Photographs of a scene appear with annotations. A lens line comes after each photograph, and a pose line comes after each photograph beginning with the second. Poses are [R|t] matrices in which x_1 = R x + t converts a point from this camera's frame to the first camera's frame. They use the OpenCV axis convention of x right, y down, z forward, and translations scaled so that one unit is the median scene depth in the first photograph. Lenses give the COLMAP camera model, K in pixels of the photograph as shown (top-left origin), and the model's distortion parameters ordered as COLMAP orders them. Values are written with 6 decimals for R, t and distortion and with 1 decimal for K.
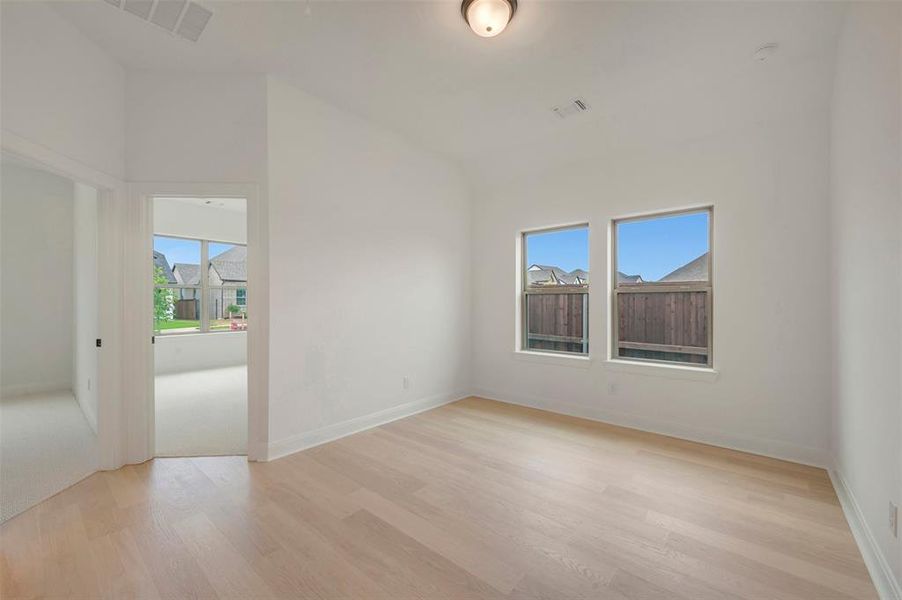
lens RADIAL K [[360.7, 0, 455.8], [0, 360.7, 302.5], [0, 0, 1]] dist [0.000310, 0.000356]
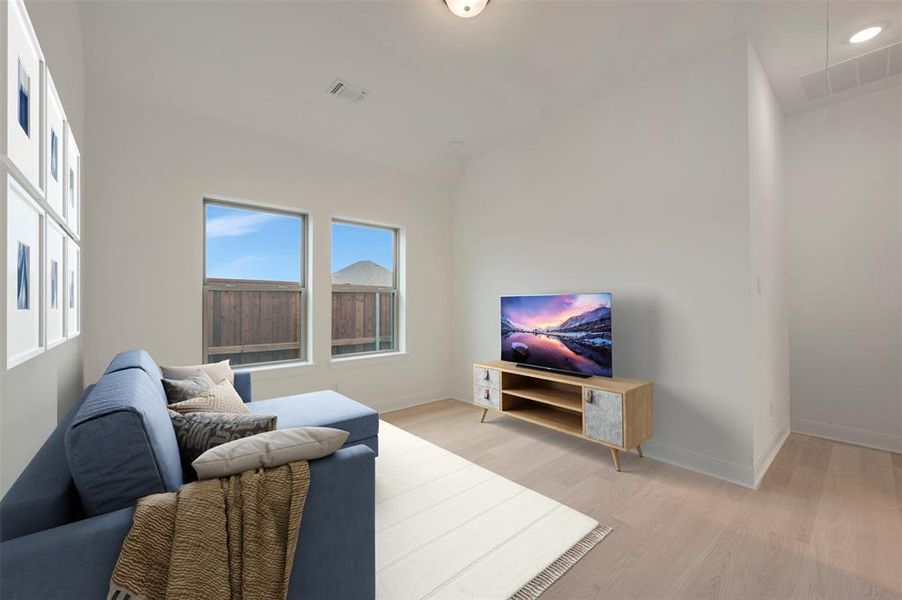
lens RADIAL K [[360.7, 0, 455.7], [0, 360.7, 301.2], [0, 0, 1]] dist [0.000310, 0.000356]
pose [[0.144812, 0.005227, 0.989445, -0.491715], [-0.002580, 0.999985, -0.004905, 0.004372], [-0.989456, -0.001843, 0.144823, 0.520471]]
